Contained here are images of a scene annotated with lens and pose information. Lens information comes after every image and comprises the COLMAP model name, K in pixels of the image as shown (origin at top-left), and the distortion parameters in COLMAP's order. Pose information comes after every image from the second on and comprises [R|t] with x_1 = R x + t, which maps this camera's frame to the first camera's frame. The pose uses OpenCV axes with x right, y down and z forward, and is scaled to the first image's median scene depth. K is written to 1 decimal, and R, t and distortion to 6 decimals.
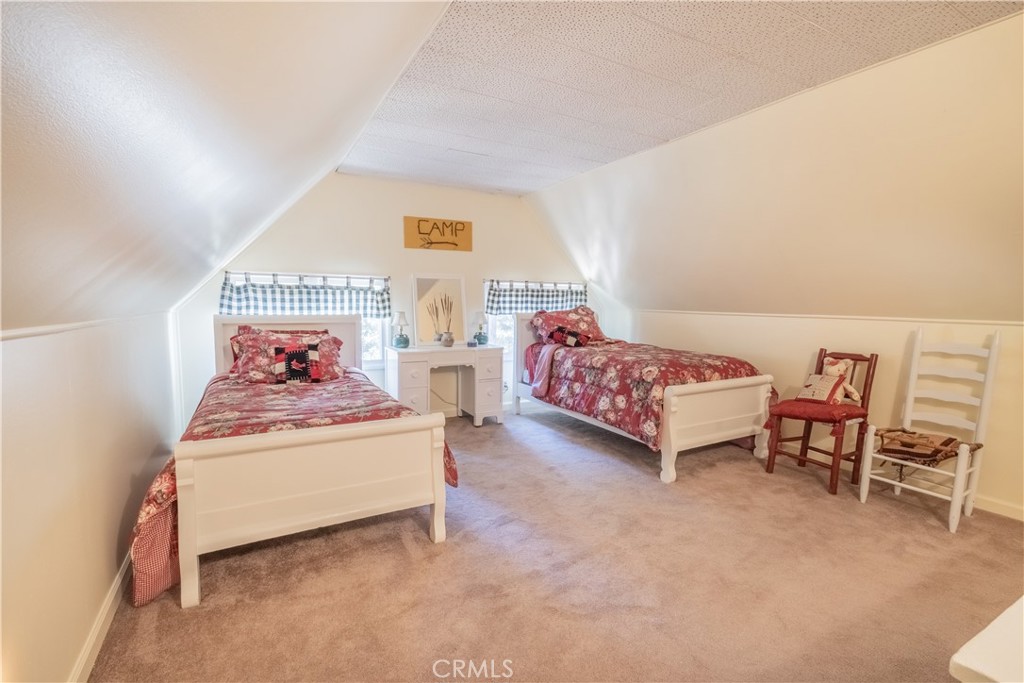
lens RADIAL K [[472.0, 0, 513.9], [0, 472.0, 342.2], [0, 0, 1]] dist [0.024853, 0.000247]
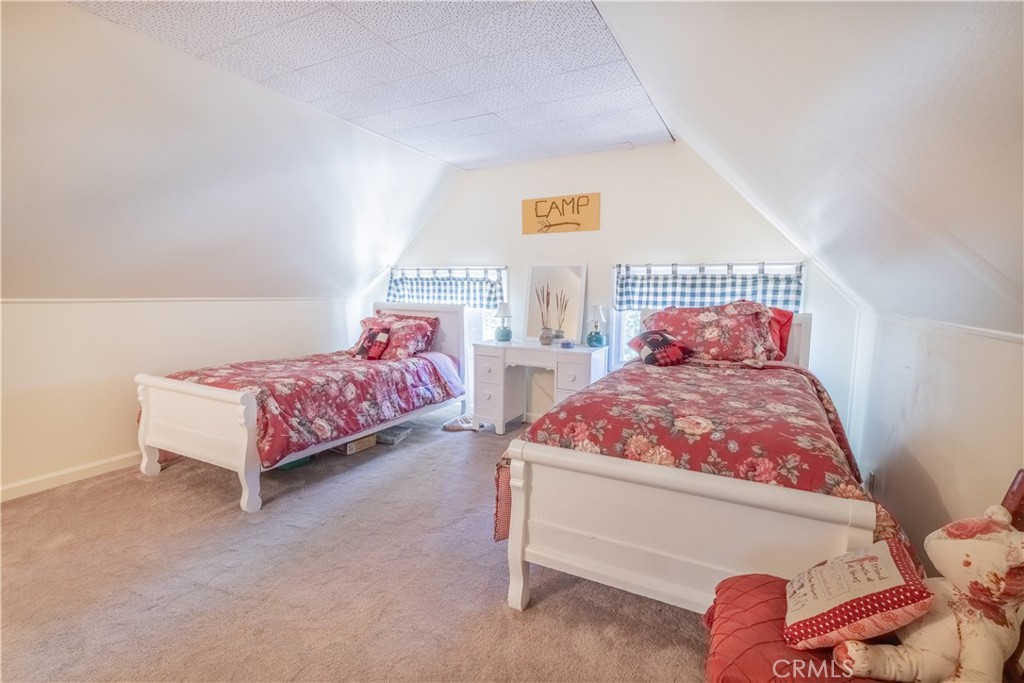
lens RADIAL K [[472.0, 0, 514.4], [0, 472.0, 345.2], [0, 0, 1]] dist [0.024853, 0.000247]
pose [[0.540290, 0.096305, -0.835950, 0.546990], [-0.081784, 0.994736, 0.061739, -0.038146], [0.837495, 0.035010, 0.545322, 0.474985]]
